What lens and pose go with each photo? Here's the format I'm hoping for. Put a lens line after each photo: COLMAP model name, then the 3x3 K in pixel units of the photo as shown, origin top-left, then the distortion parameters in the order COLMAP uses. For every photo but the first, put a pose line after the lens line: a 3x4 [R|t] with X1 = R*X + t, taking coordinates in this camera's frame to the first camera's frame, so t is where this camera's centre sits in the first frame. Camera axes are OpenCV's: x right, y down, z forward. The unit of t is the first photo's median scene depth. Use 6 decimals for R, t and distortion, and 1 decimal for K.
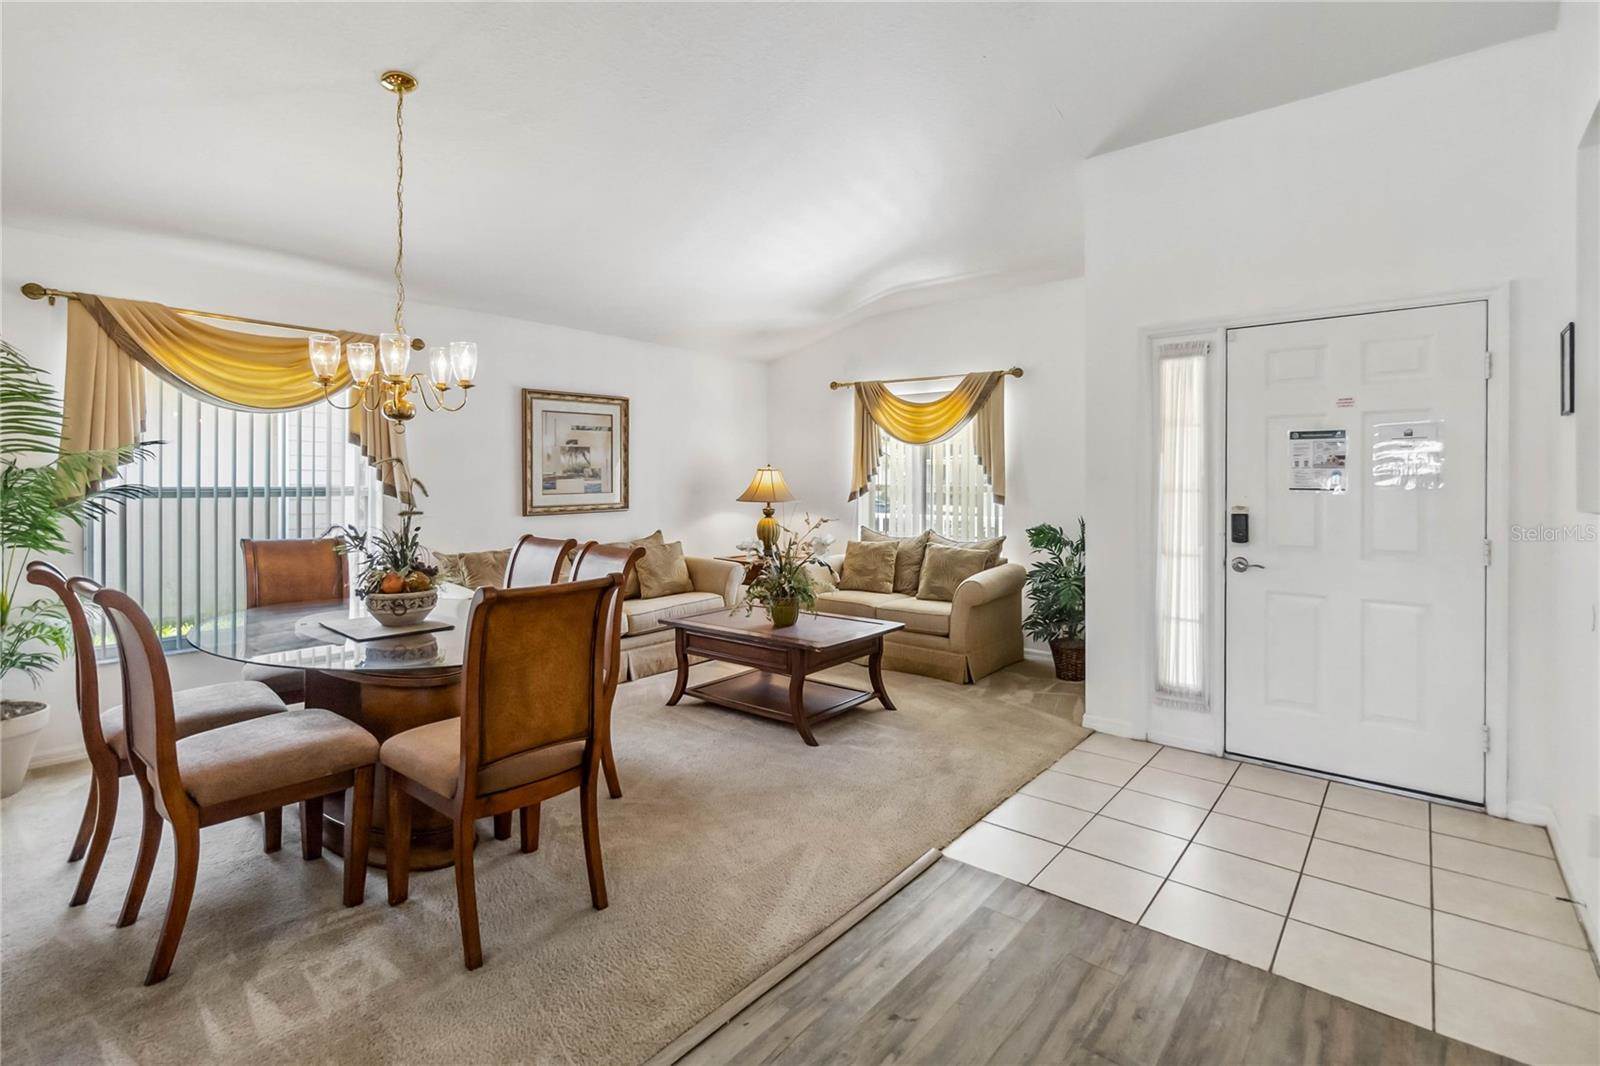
lens RADIAL K [[750.7, 0, 812.7], [0, 750.7, 489.8], [0, 0, 1]] dist [0.009003, -0.002697]
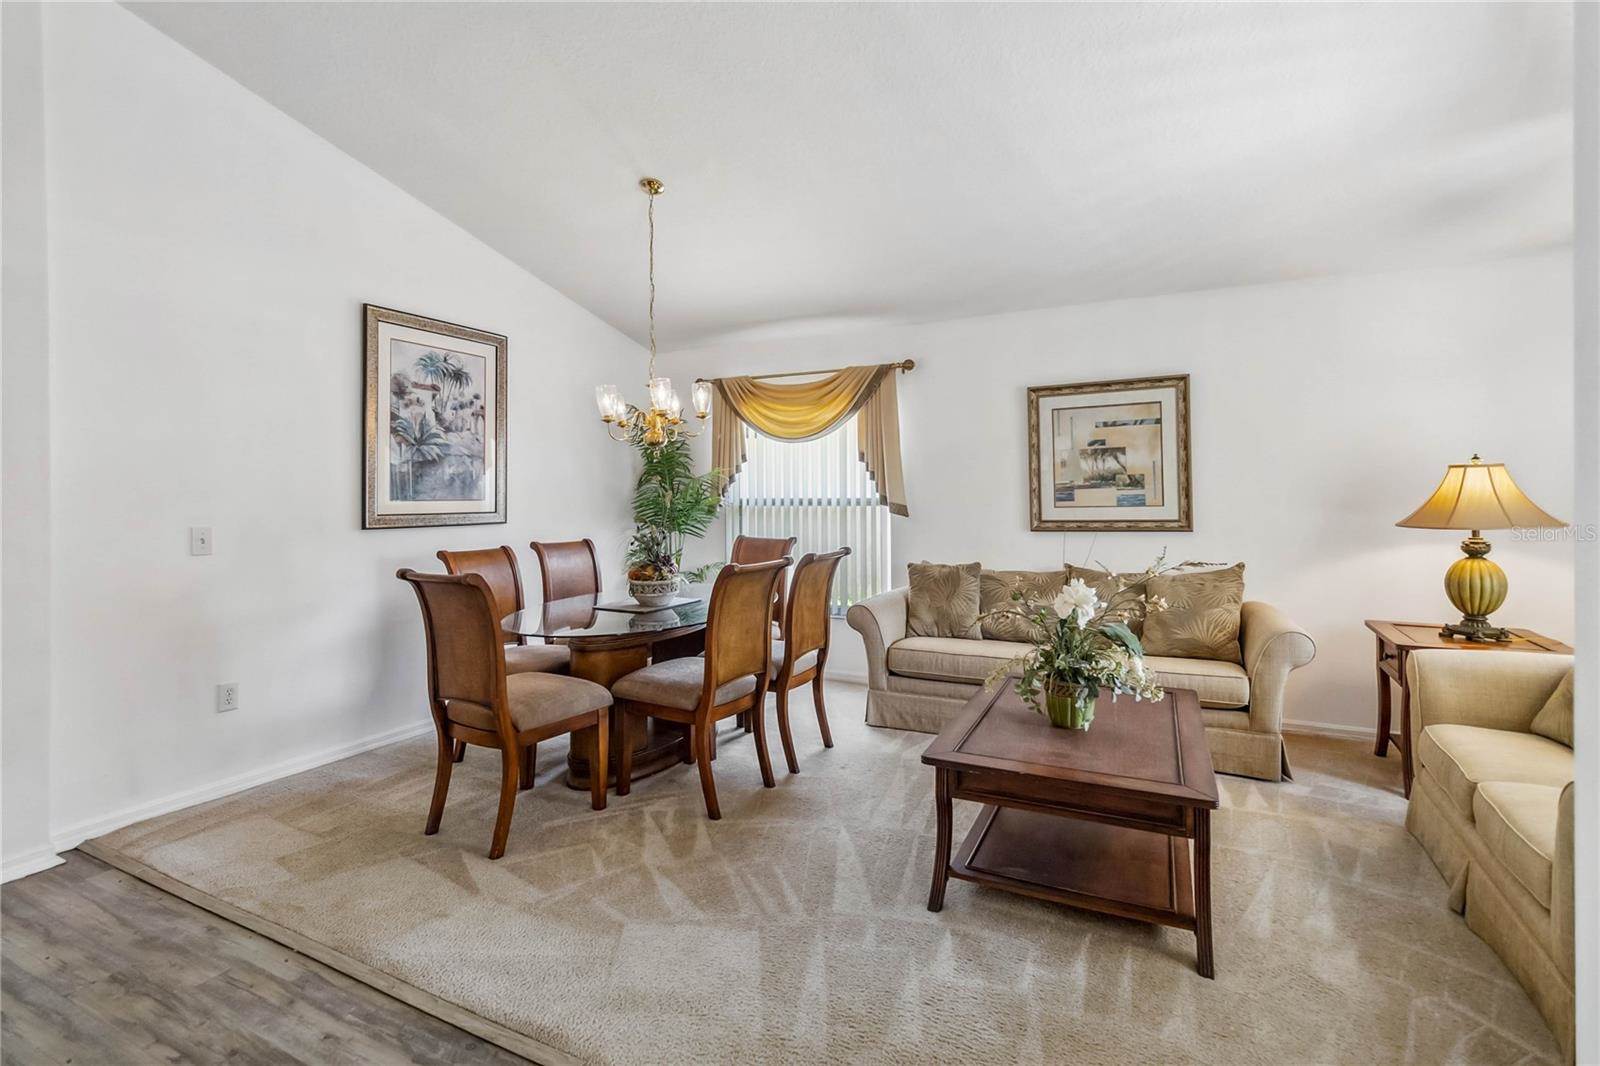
lens RADIAL K [[750.7, 0, 772.9], [0, 750.7, 492.7], [0, 0, 1]] dist [0.009003, -0.002697]
pose [[0.207893, -0.002715, -0.978148, 0.396474], [-0.003488, 0.999988, -0.003518, -0.005710], [0.978145, 0.004143, 0.207881, 0.487759]]
